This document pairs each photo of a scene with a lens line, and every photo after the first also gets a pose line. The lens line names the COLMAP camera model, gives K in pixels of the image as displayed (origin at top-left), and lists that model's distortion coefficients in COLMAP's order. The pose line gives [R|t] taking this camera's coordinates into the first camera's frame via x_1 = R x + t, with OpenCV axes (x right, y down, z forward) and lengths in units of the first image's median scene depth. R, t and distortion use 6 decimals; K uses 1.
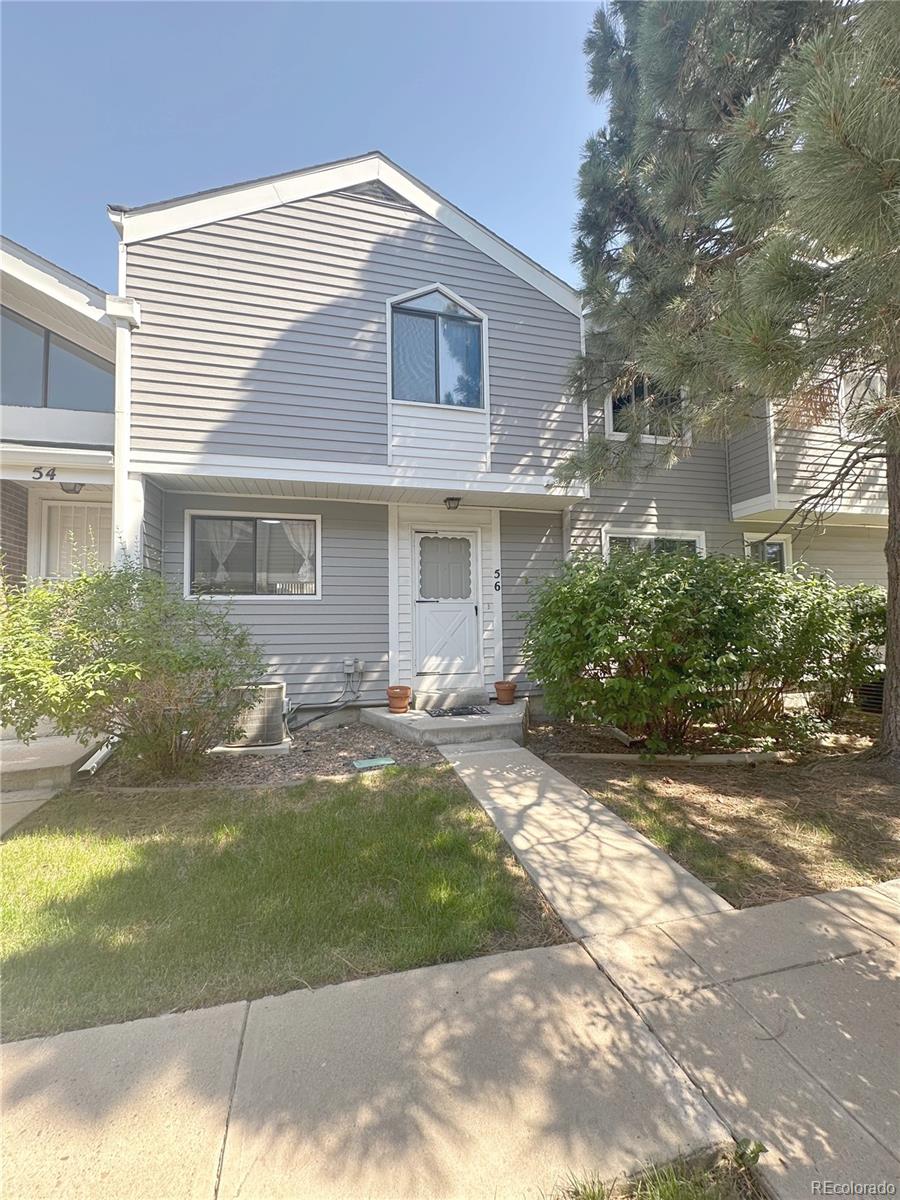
lens RADIAL K [[477.0, 0, 443.7], [0, 477.0, 593.9], [0, 0, 1]] dist [-0.005236, 0.001509]
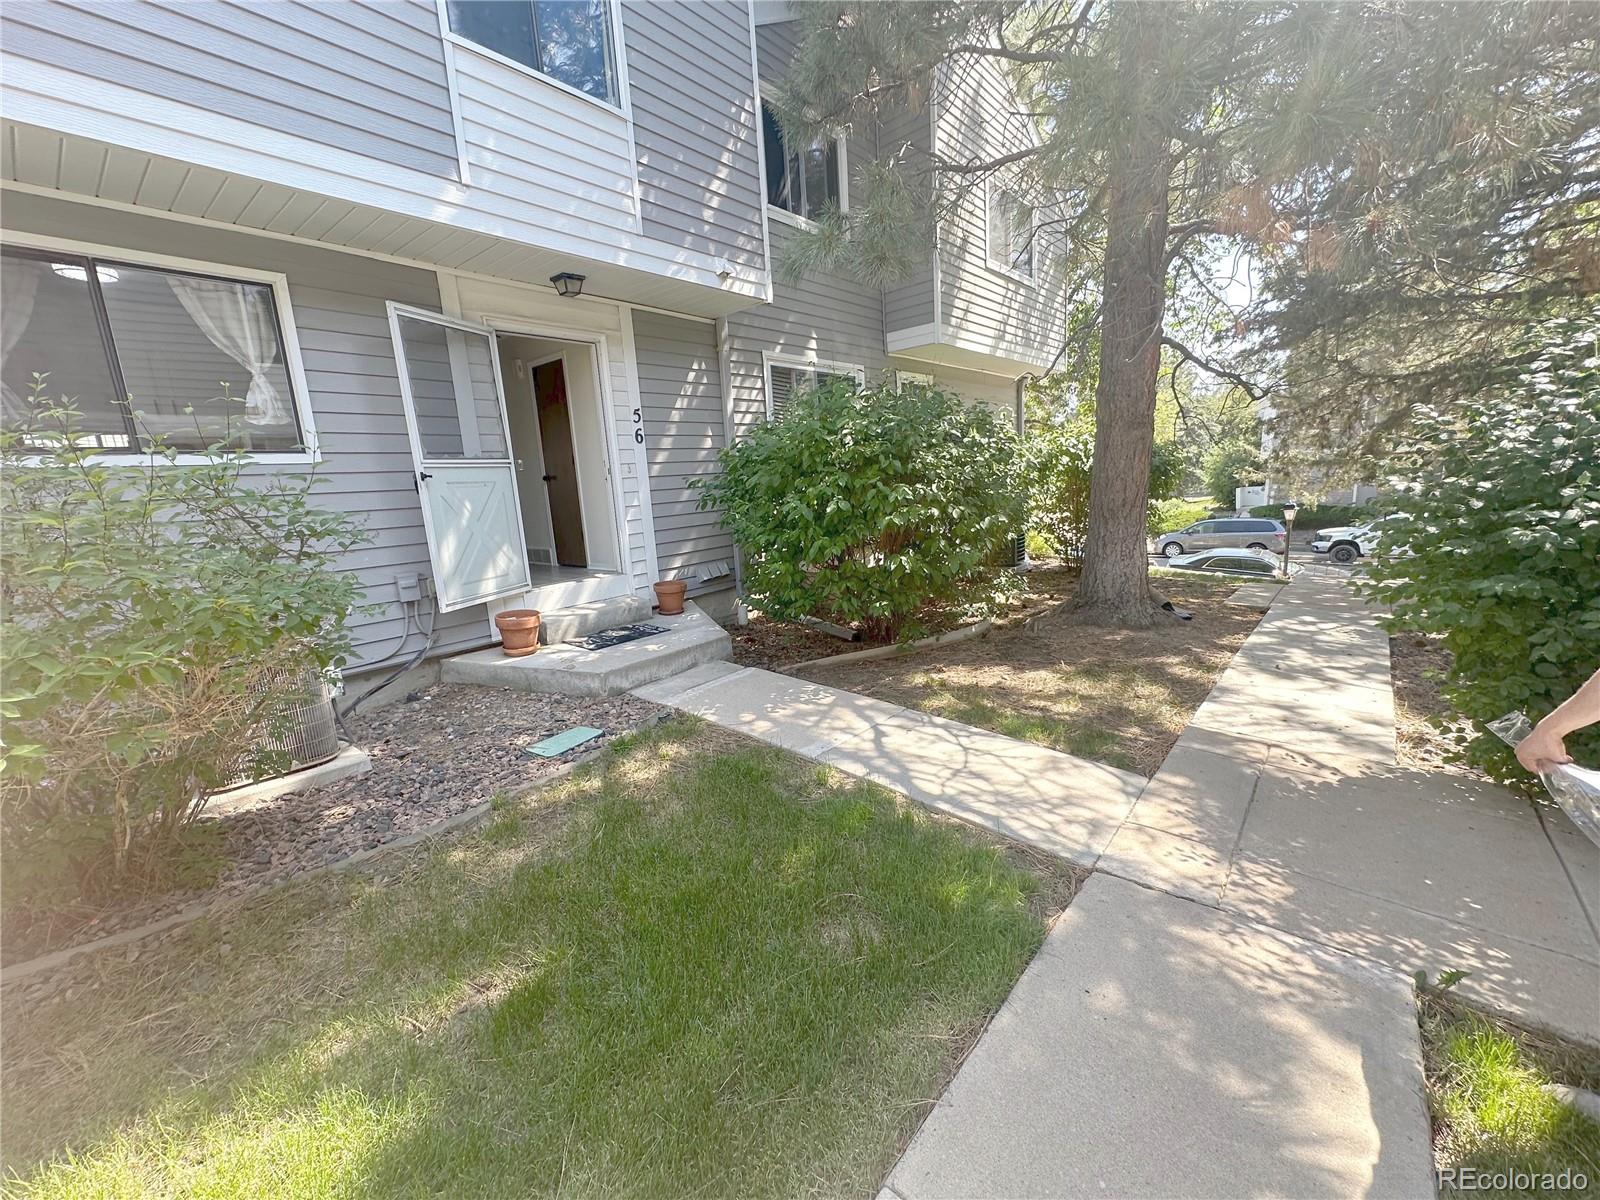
lens RADIAL K [[636.0, 0, 802.4], [0, 636.0, 605.1], [0, 0, 1]] dist [-0.005236, 0.001509]
pose [[0.816540, -0.146010, 0.558519, -0.267068], [0.008713, 0.970493, 0.240971, 0.000541], [-0.577223, -0.191896, 0.793719, 0.192843]]
